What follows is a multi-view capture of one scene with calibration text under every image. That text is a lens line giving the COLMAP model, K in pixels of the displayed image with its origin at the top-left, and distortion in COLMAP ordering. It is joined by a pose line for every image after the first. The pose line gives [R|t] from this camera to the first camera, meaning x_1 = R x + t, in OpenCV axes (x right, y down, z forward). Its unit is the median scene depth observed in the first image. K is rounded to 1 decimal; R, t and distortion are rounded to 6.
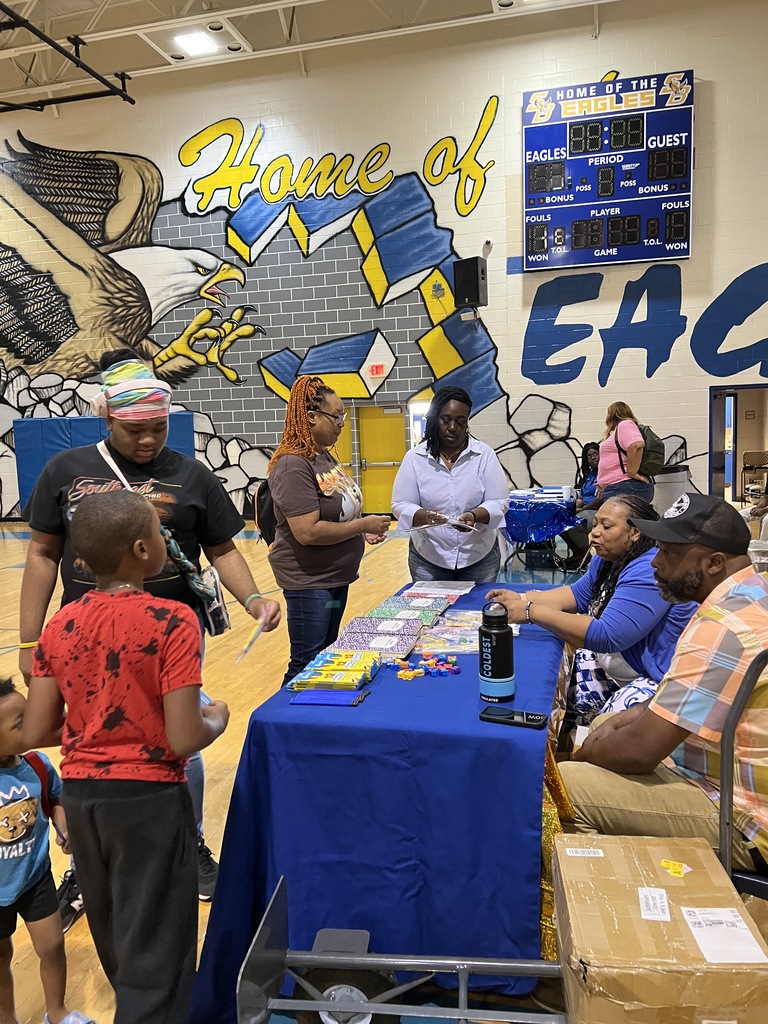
lens RADIAL K [[765.1, 0, 375.4], [0, 765.1, 512.9], [0, 0, 1]] dist [0.032384, -0.012202]
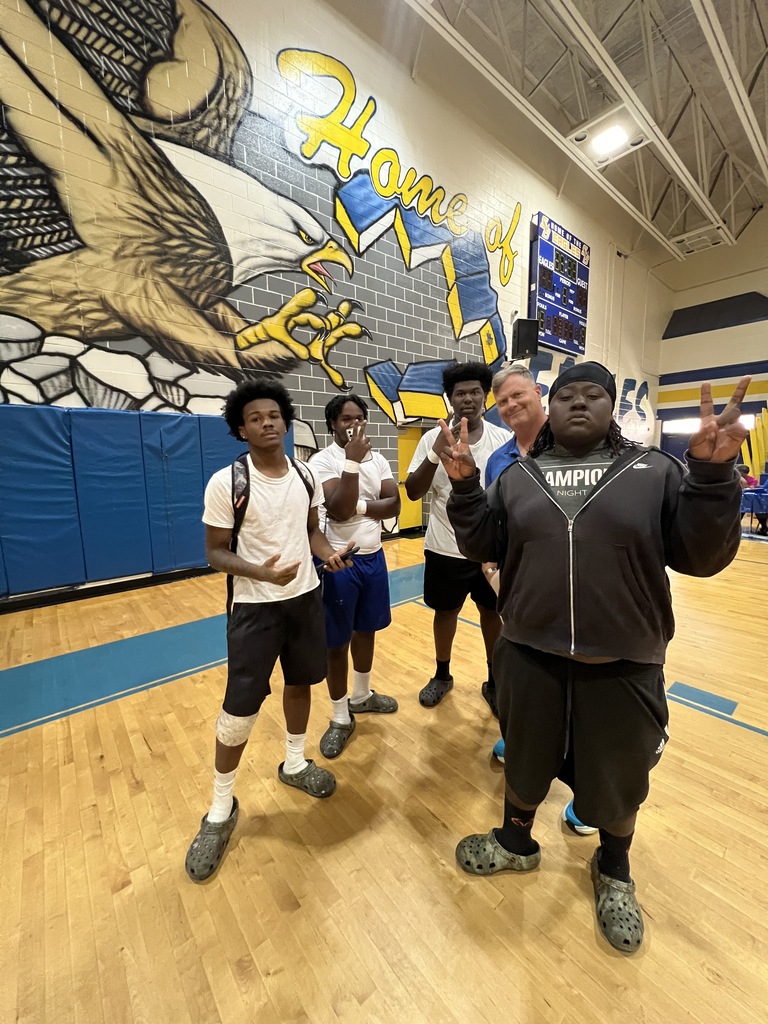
lens RADIAL K [[407.3, 0, 391.6], [0, 407.3, 509.7], [0, 0, 1]] dist [-0.003507, 0.001142]
pose [[0.591434, -0.083524, 0.802016, -0.524953], [0.074027, 0.996045, 0.049141, -0.053855], [-0.802948, 0.030307, 0.595278, 0.690654]]
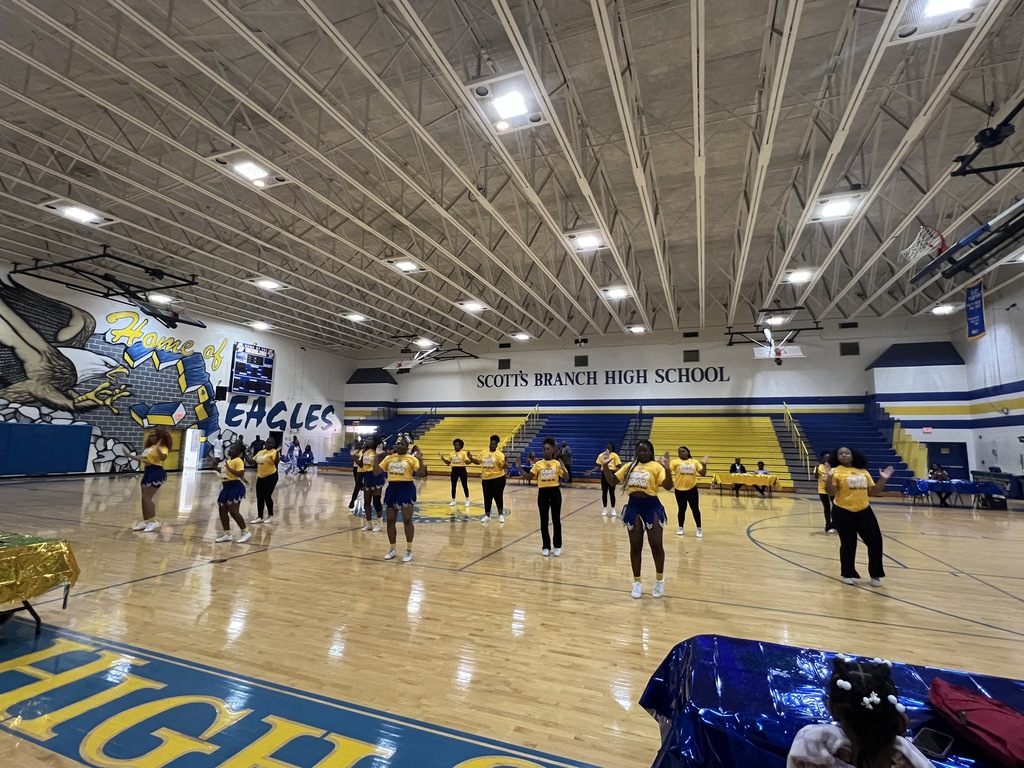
lens RADIAL K [[486.0, 0, 510.3], [0, 486.0, 385.4], [0, 0, 1]] dist [0.001259, 0.000852]
pose [[0.131975, 0.151306, 0.979637, -1.500100], [0.066749, 0.984682, -0.161078, 0.062777], [-0.989003, 0.086648, 0.119854, -0.378475]]
